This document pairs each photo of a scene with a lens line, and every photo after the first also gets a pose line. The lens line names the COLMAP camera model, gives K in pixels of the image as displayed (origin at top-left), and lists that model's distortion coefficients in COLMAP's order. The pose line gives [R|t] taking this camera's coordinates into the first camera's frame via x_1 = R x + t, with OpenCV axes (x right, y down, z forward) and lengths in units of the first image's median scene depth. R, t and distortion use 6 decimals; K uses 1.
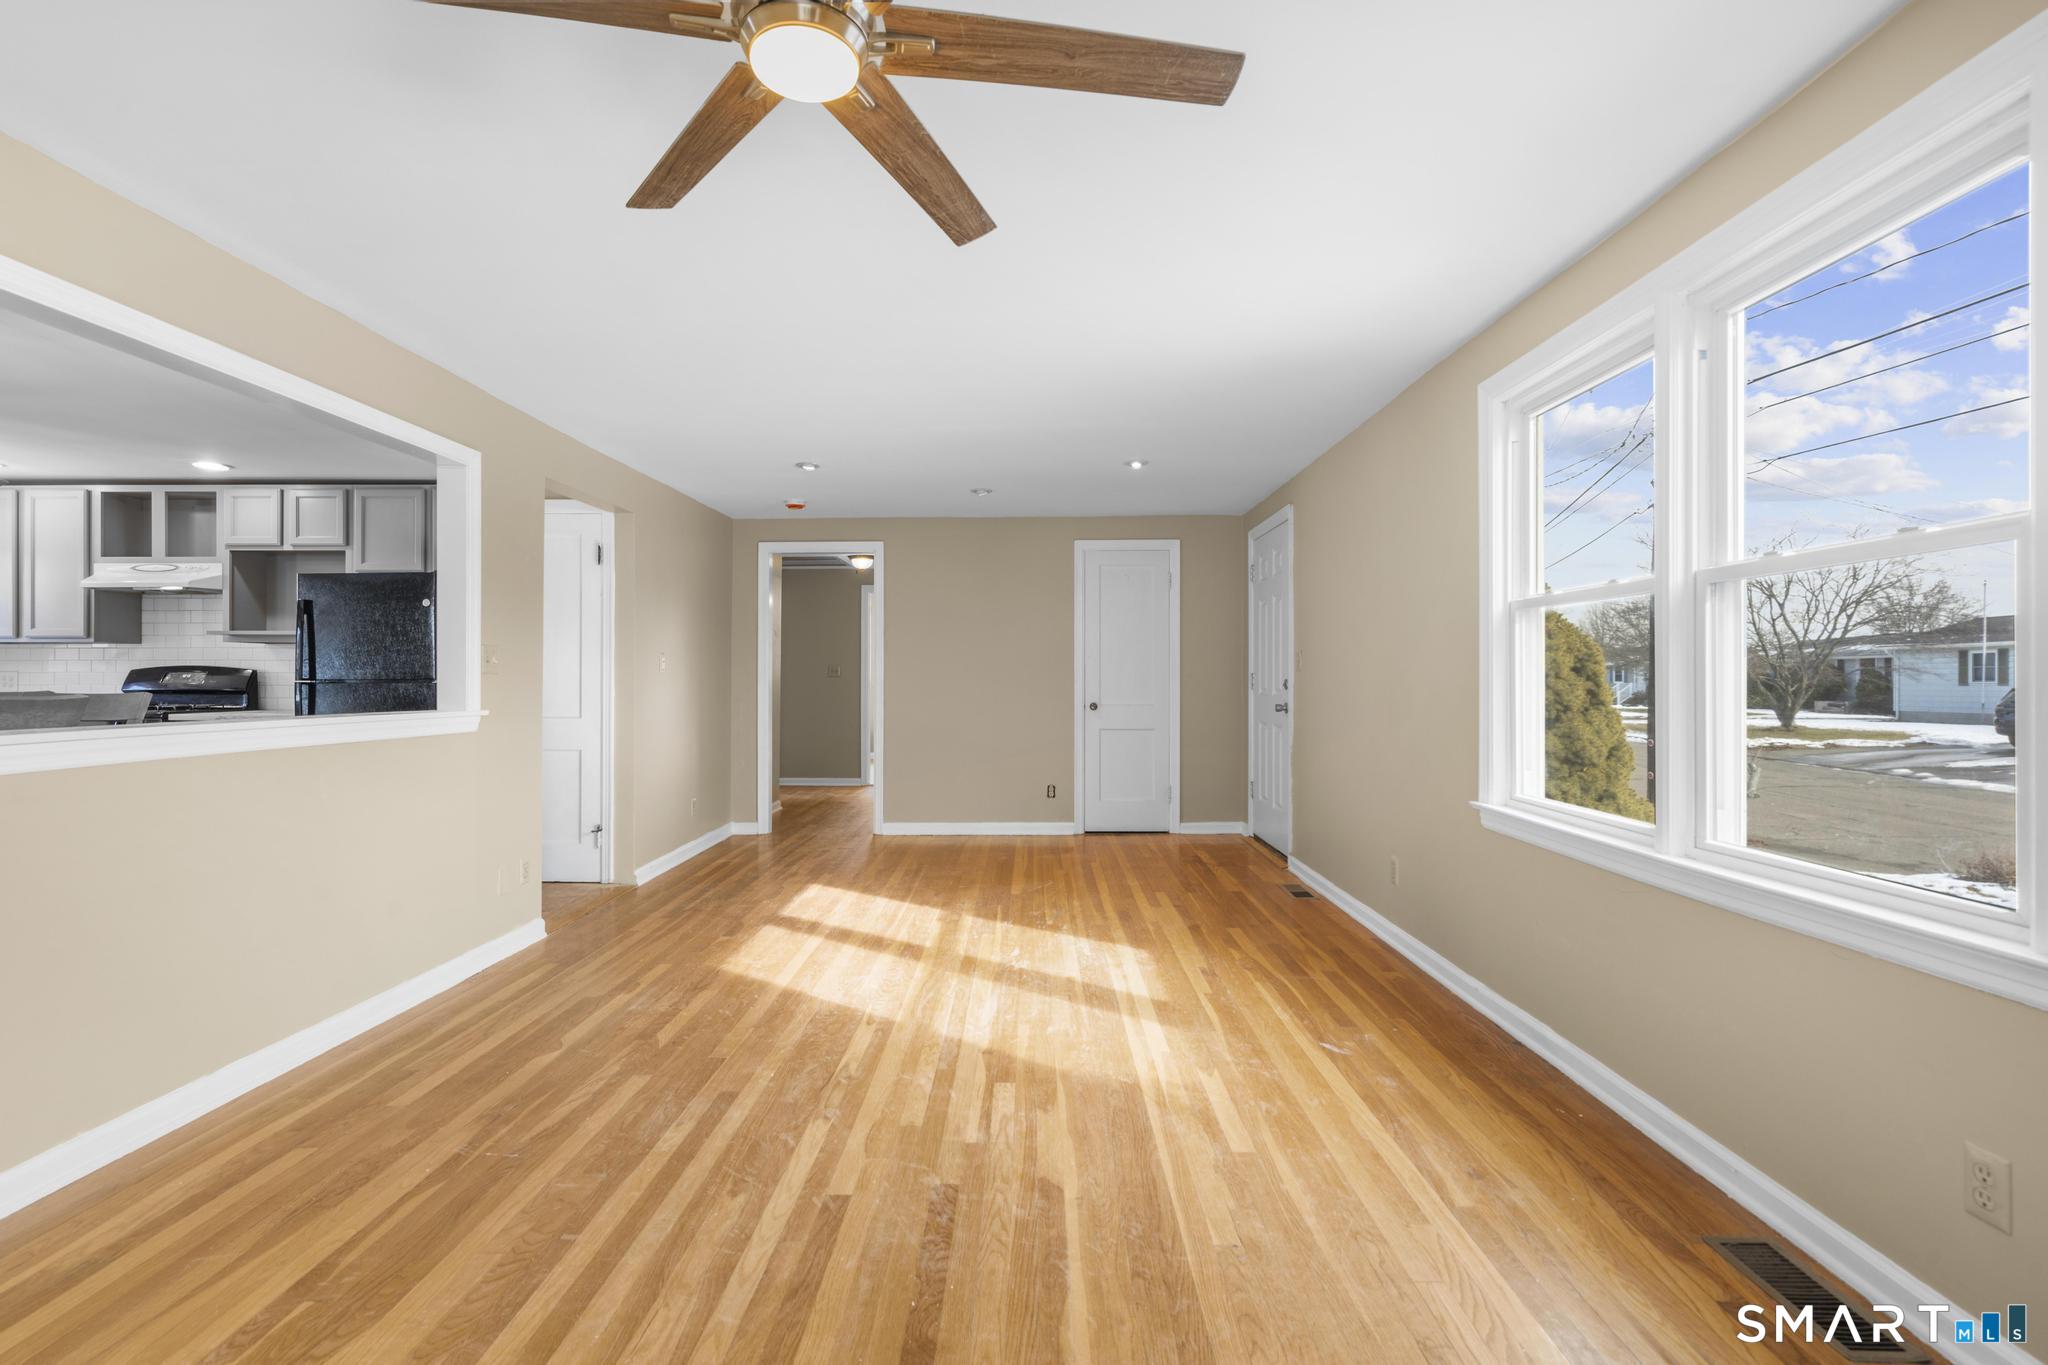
lens RADIAL K [[940.7, 0, 1028.5], [0, 940.7, 677.0], [0, 0, 1]] dist [-0.001414, 0.002739]
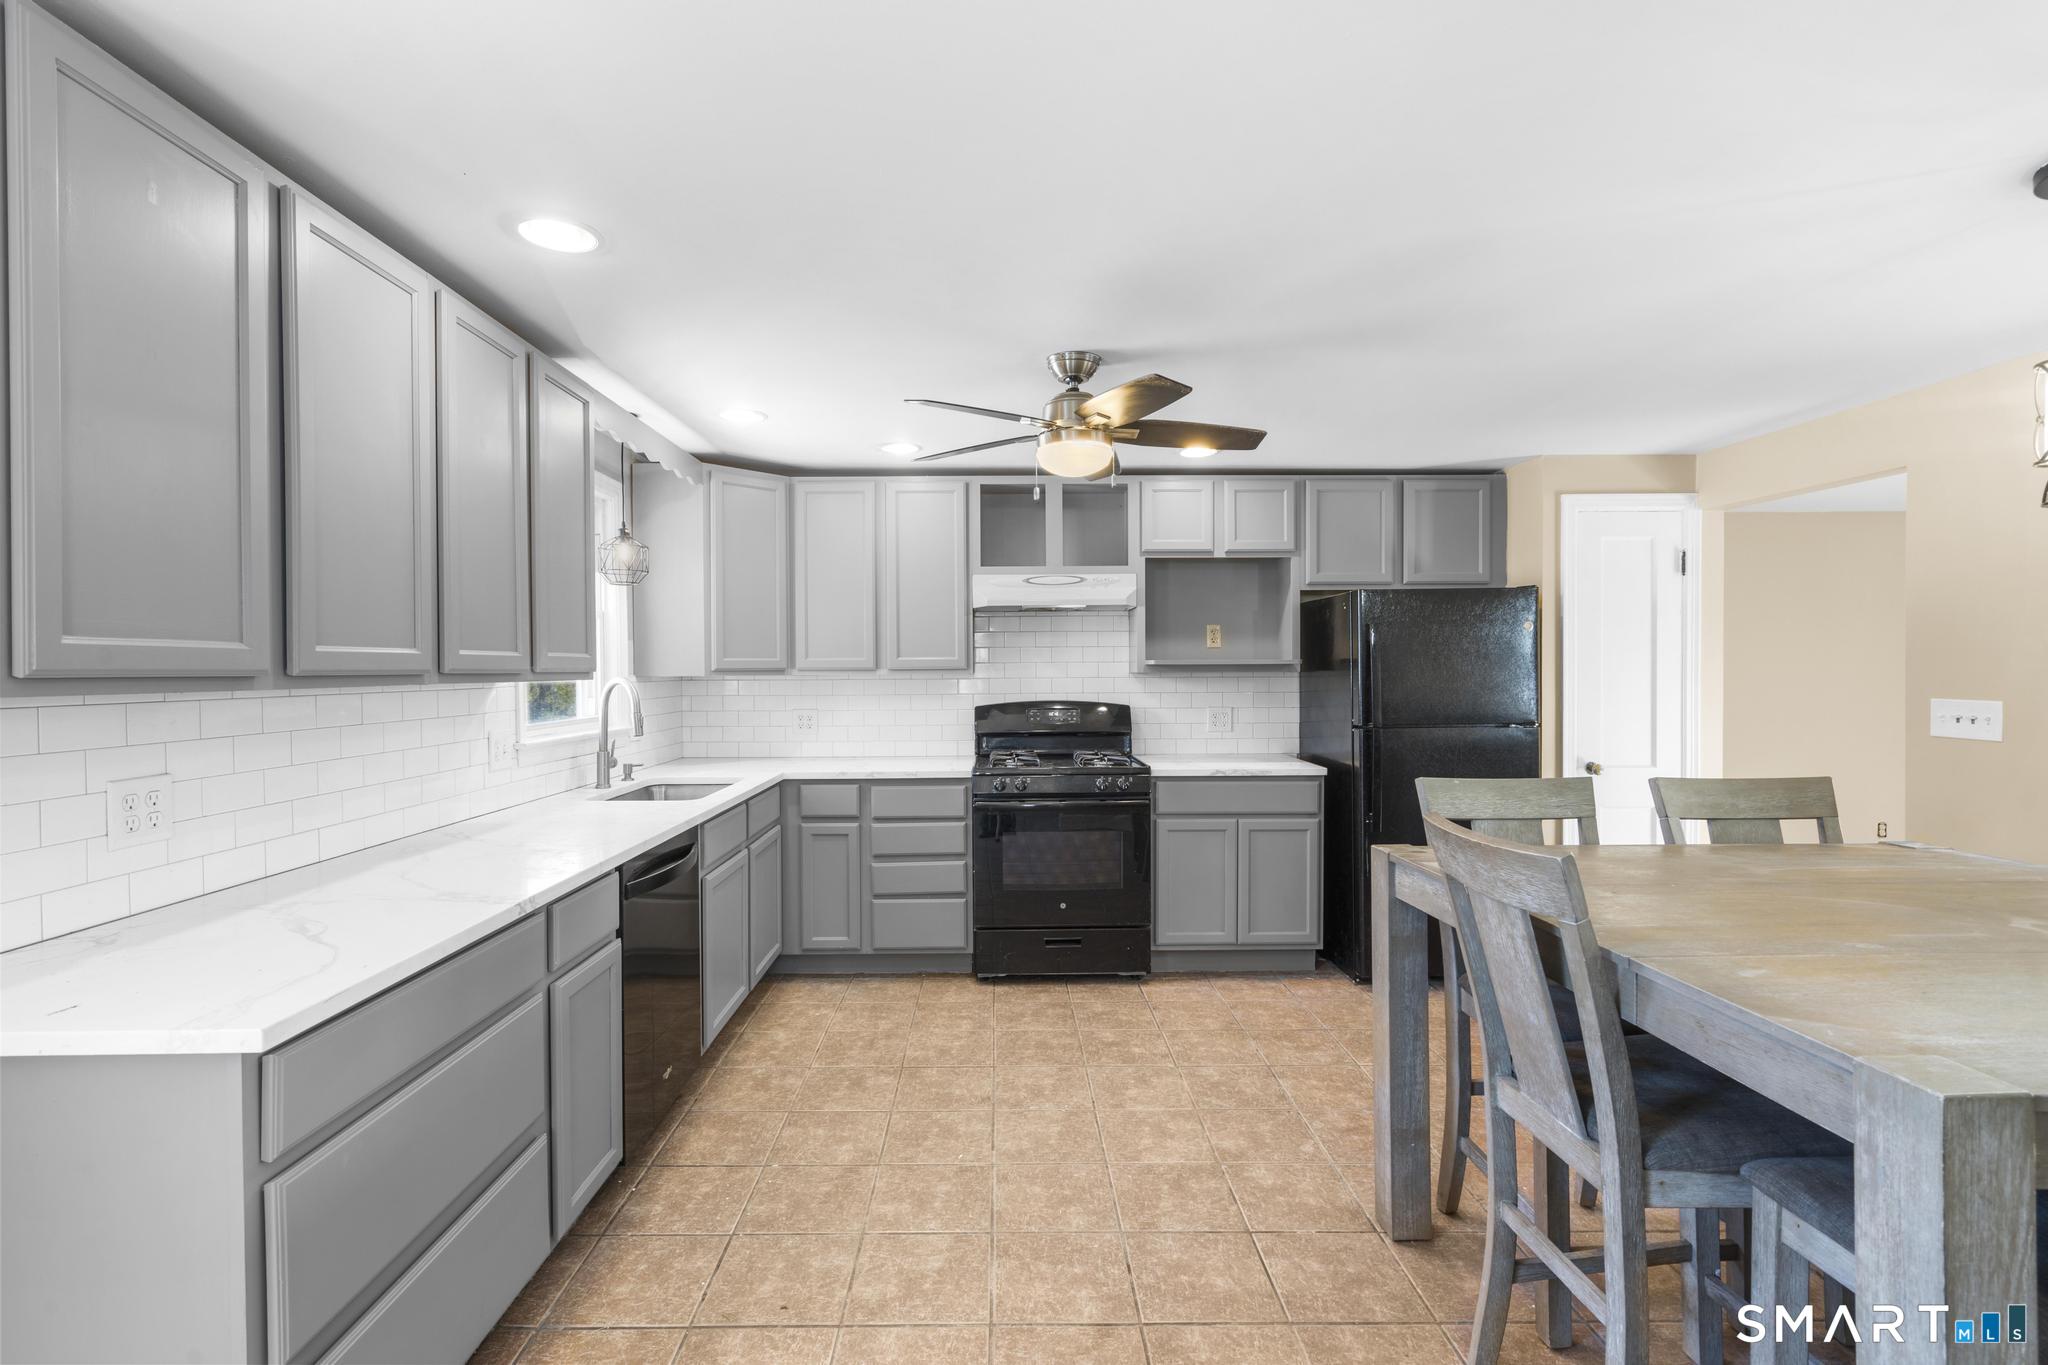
lens RADIAL K [[940.7, 0, 1010.6], [0, 940.7, 680.3], [0, 0, 1]] dist [-0.001414, 0.002739]
pose [[0.999651, -0.006685, 0.025555, -0.987935], [0.006291, 0.999861, 0.015464, -0.044685], [-0.025655, -0.015297, 0.999554, 0.209447]]
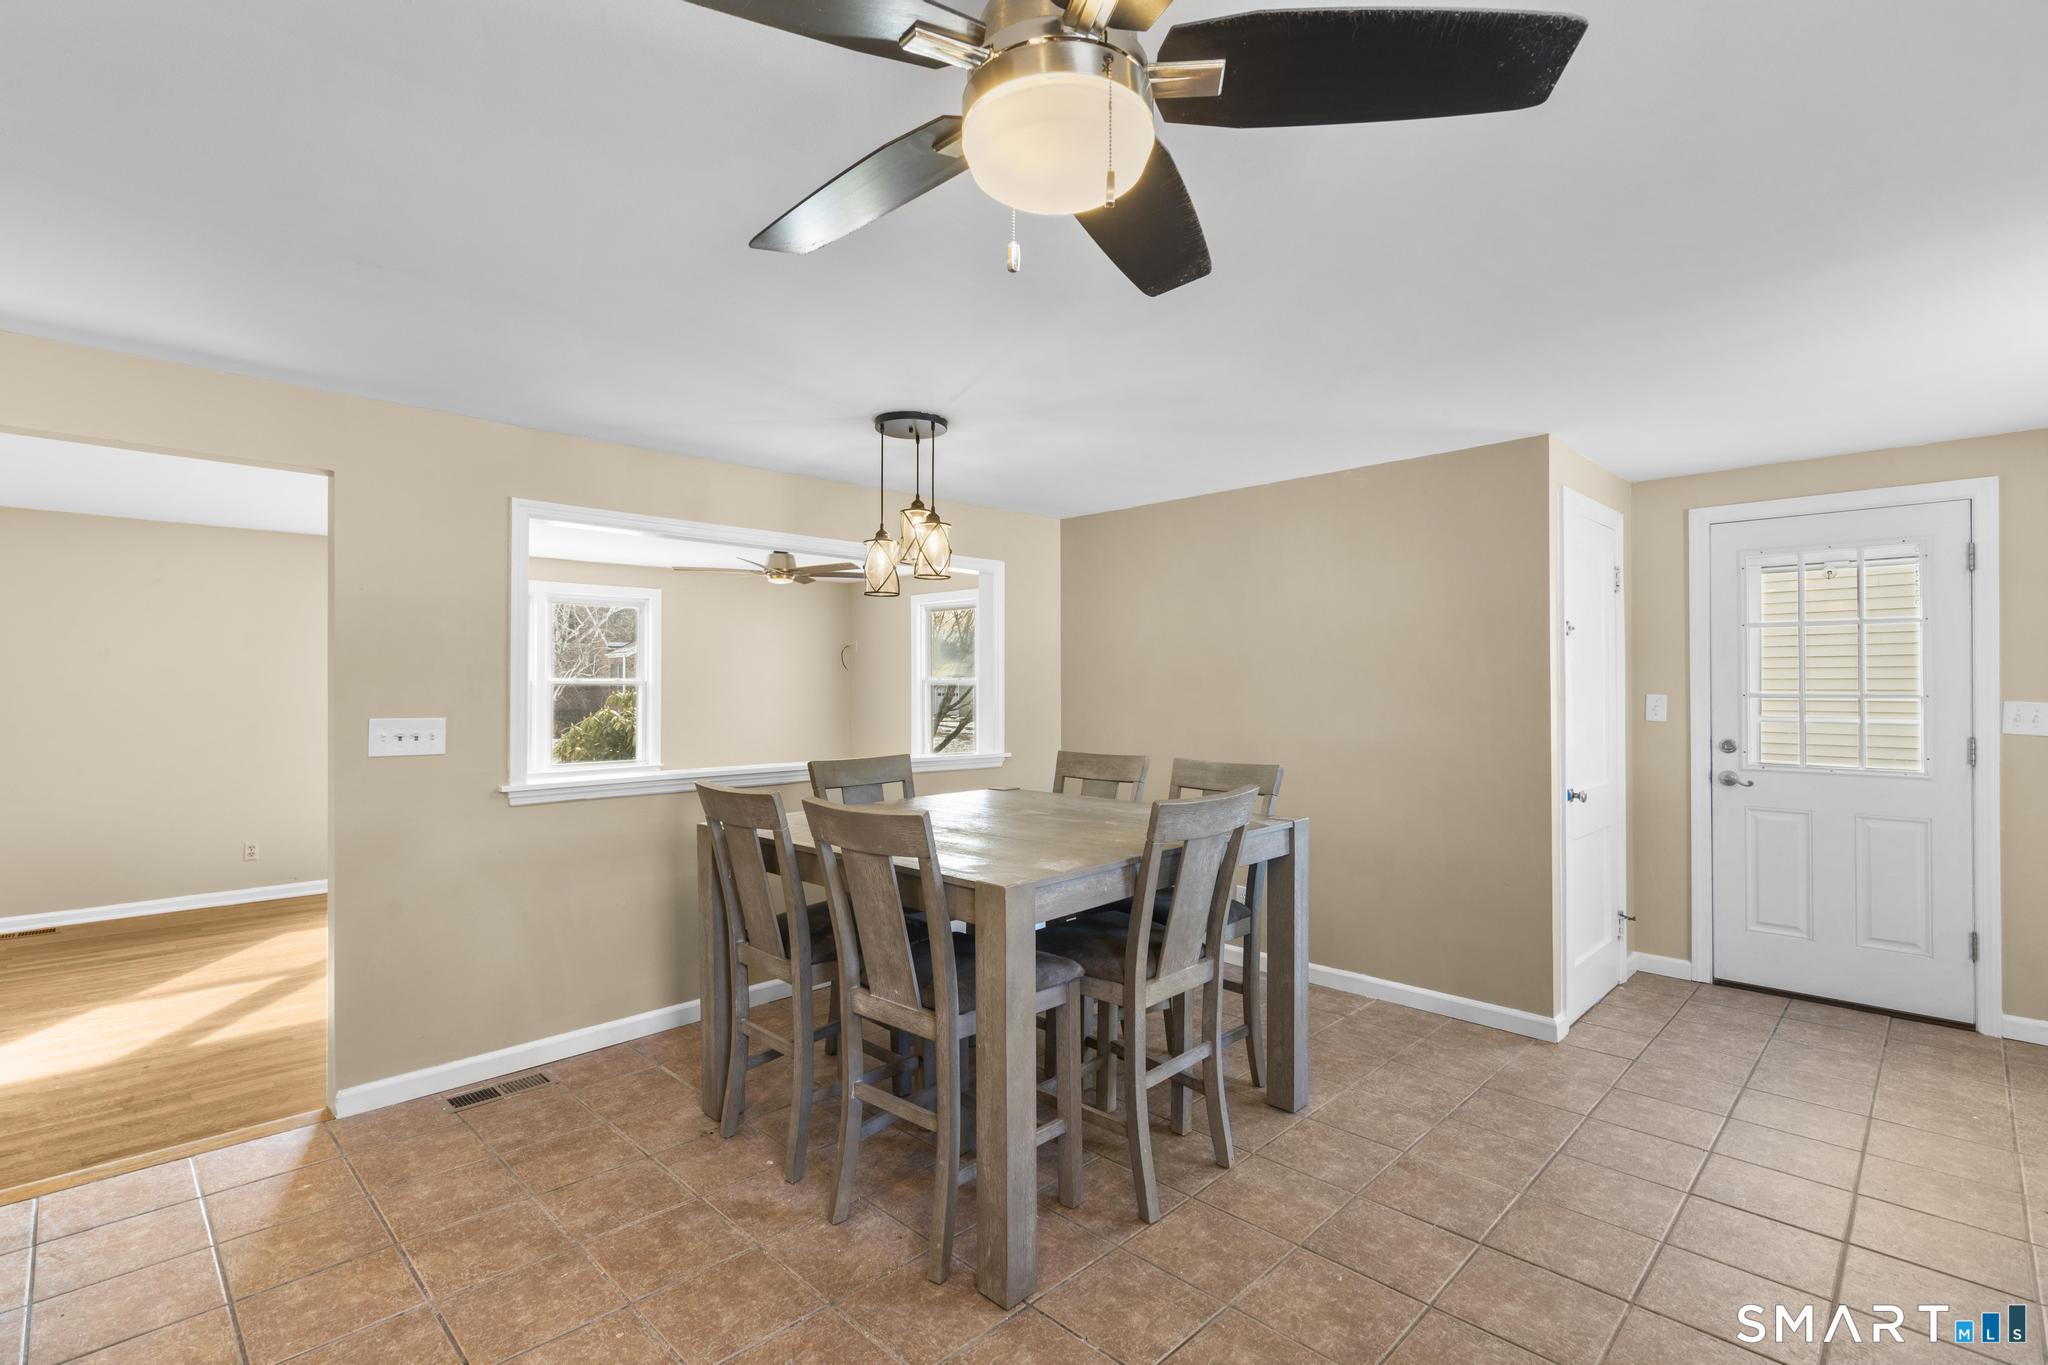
lens RADIAL K [[940.7, 0, 1013.6], [0, 940.7, 668.5], [0, 0, 1]] dist [-0.001414, 0.002739]
pose [[-0.716351, 0.010196, 0.697665, -1.077187], [-0.004452, 0.999806, -0.019183, -0.042187], [-0.697726, -0.016848, -0.716167, 0.884667]]
